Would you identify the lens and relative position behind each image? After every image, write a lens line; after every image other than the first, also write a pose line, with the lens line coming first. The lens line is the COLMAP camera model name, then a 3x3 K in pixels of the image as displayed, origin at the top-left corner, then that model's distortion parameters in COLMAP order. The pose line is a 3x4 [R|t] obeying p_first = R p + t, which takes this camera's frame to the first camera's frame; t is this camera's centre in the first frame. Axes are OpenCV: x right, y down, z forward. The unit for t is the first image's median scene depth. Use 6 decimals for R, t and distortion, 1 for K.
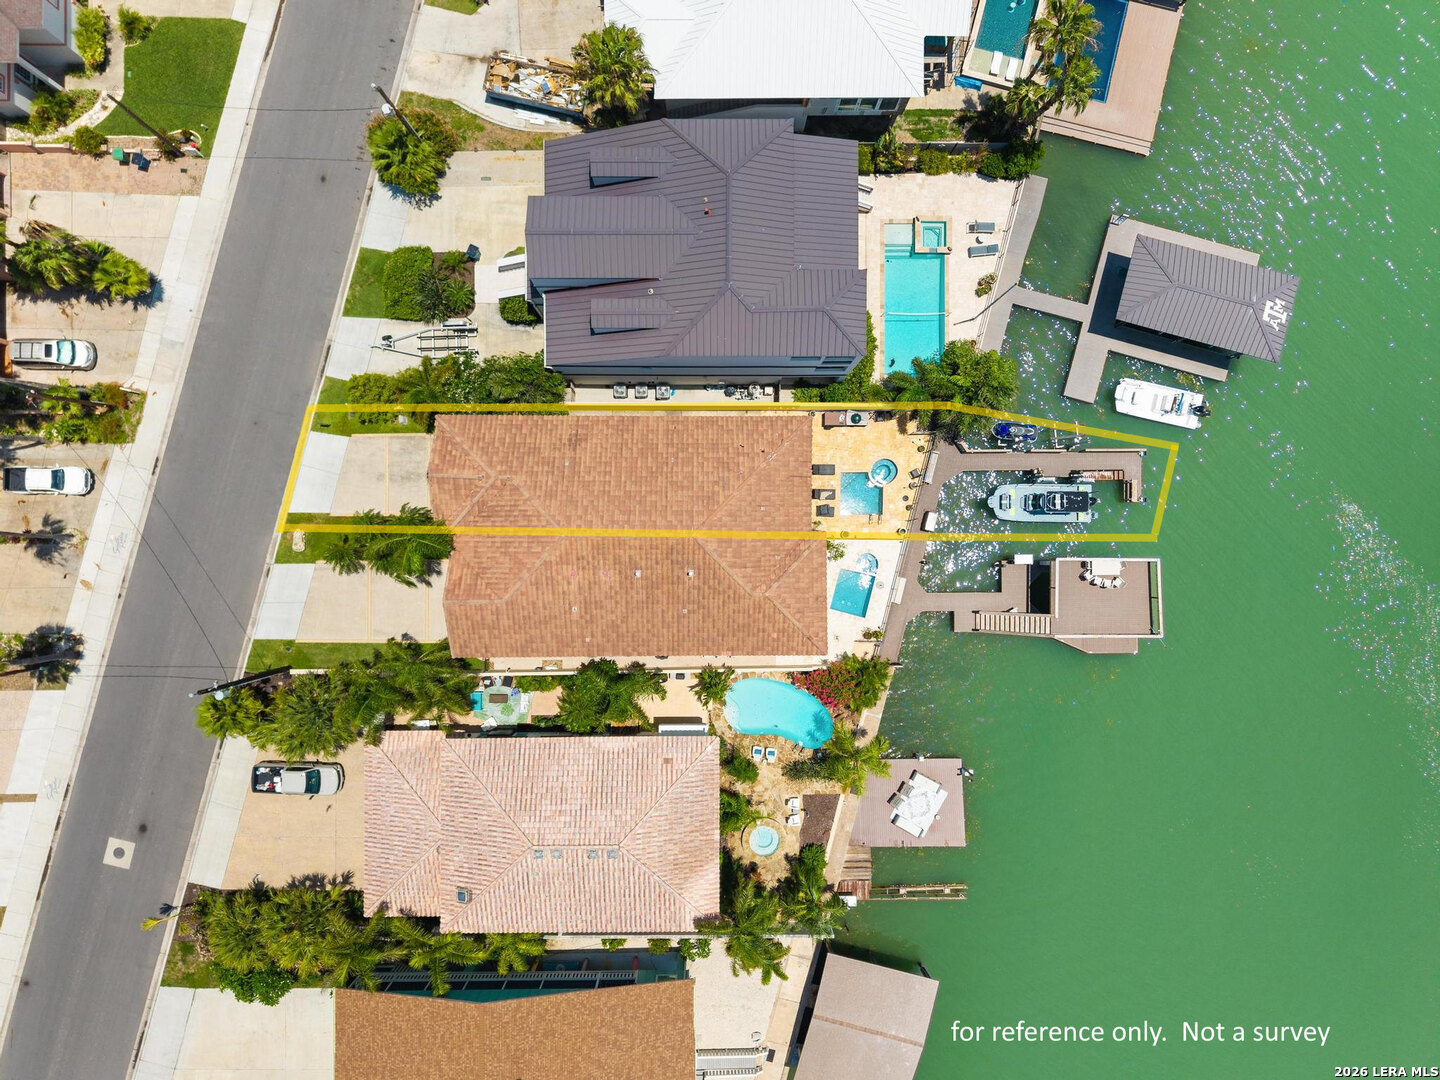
lens RADIAL K [[968.8, 0, 720.0], [0, 968.8, 540.0], [0, 0, 1]] dist [0.011765, -0.000876]
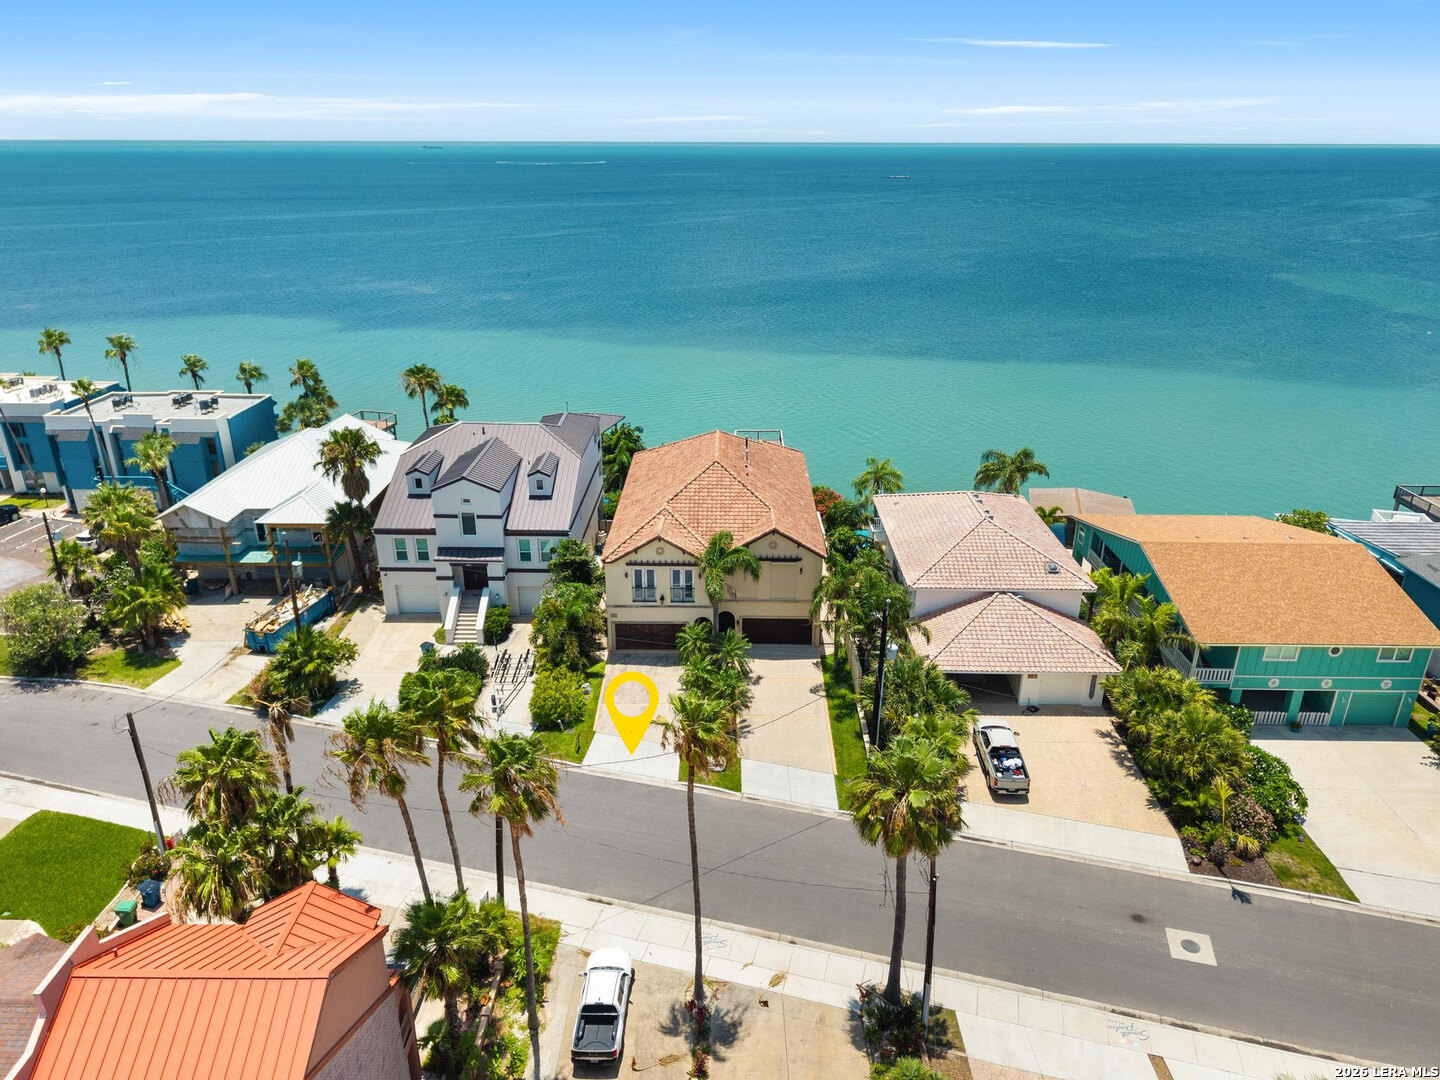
lens RADIAL K [[968.8, 0, 720.0], [0, 968.8, 540.0], [0, 0, 1]] dist [0.011765, -0.000876]
pose [[0.016227, -0.390741, 0.920358, -1.111150], [0.999785, 0.018211, -0.009895, 0.010356], [-0.012894, 0.920320, 0.390953, 0.502690]]
